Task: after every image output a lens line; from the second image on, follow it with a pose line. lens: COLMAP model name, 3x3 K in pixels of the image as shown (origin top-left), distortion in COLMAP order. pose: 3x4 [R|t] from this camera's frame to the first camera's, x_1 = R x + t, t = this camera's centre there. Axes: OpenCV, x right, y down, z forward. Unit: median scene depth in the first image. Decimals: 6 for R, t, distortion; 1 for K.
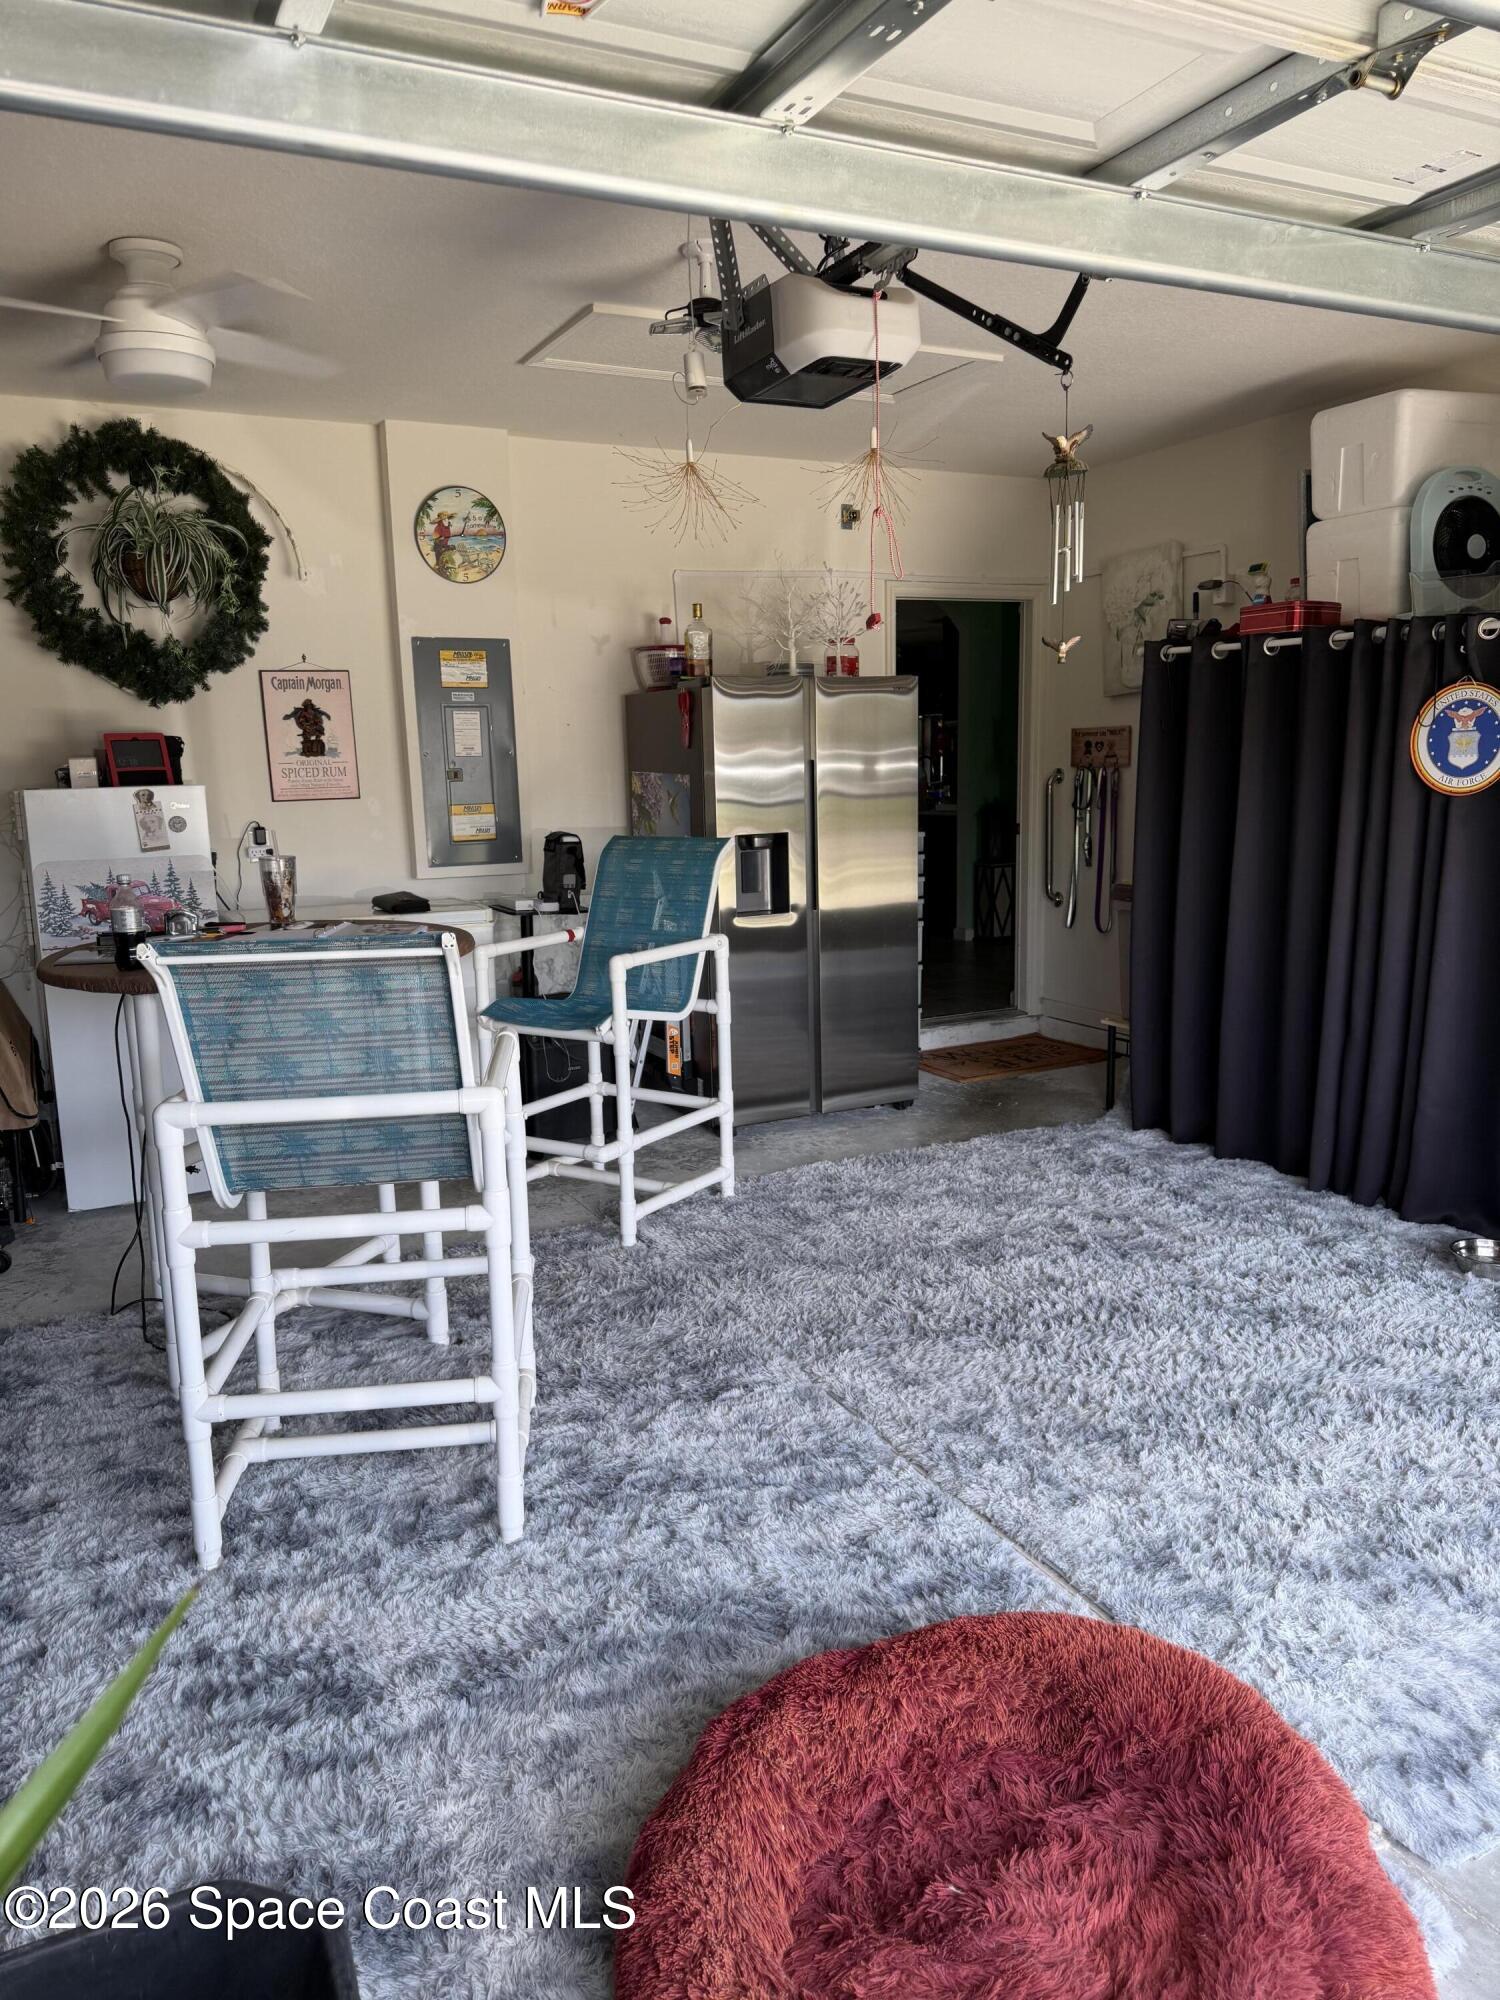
lens RADIAL K [[1388.0, 0, 741.4], [0, 1388.0, 1002.0], [0, 0, 1]] dist [0.058473, -0.073120]
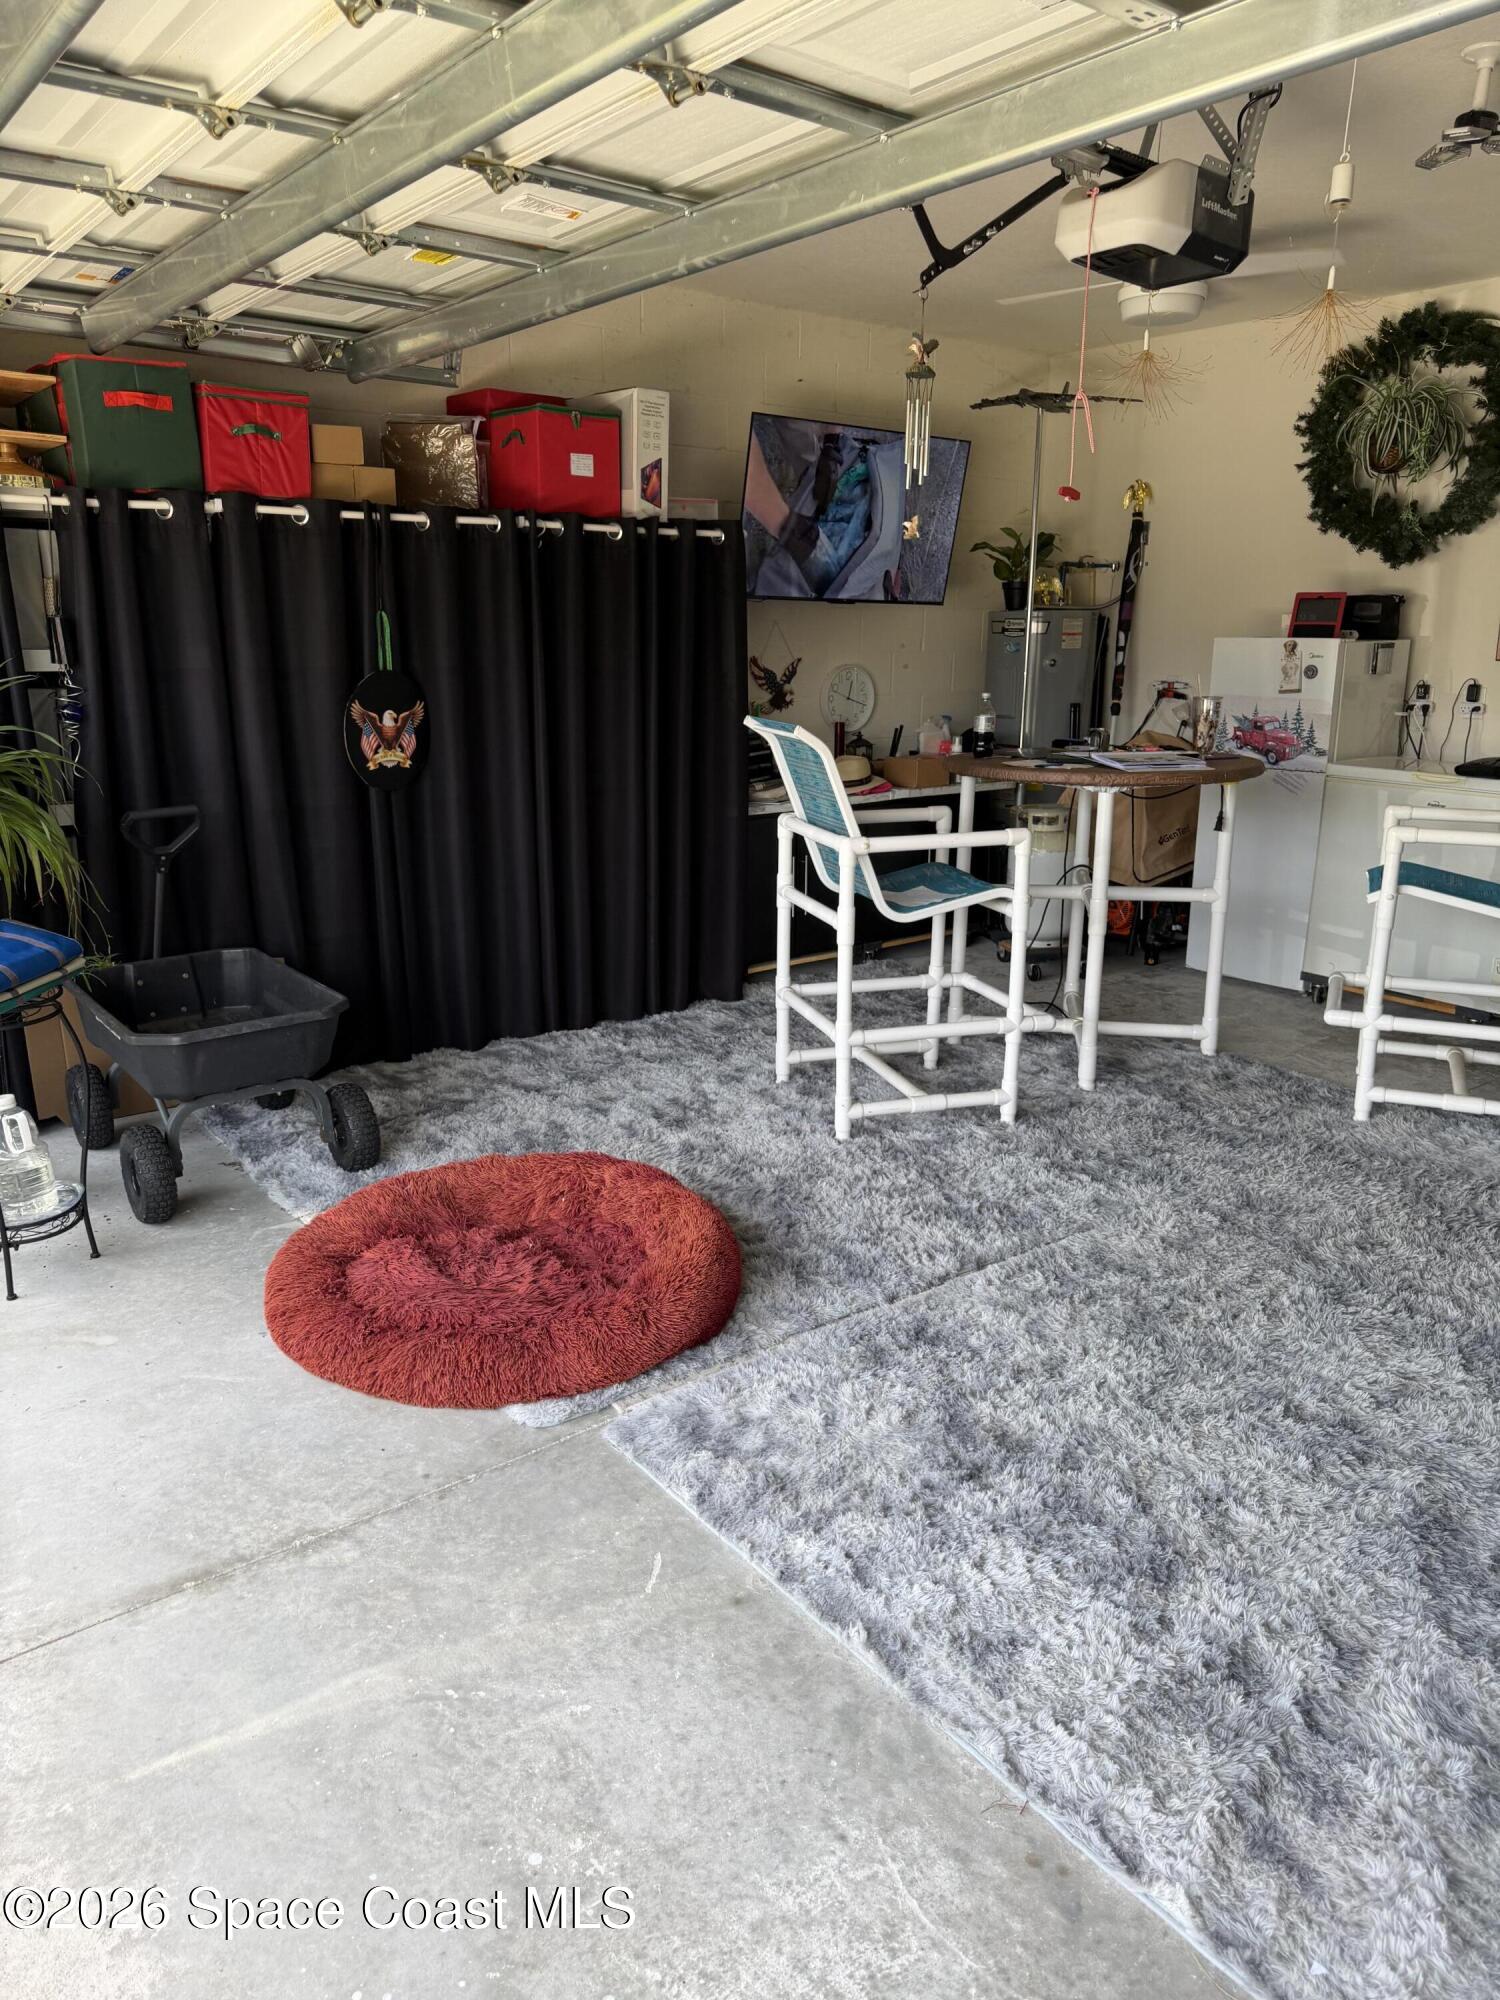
lens RADIAL K [[1388.0, 0, 746.2], [0, 1388.0, 1001.1], [0, 0, 1]] dist [0.058473, -0.073120]
pose [[0.200873, 0.279352, -0.938942, 1.027687], [-0.187316, 0.951746, 0.243088, -0.092451], [0.961542, 0.127049, 0.243508, 0.445403]]
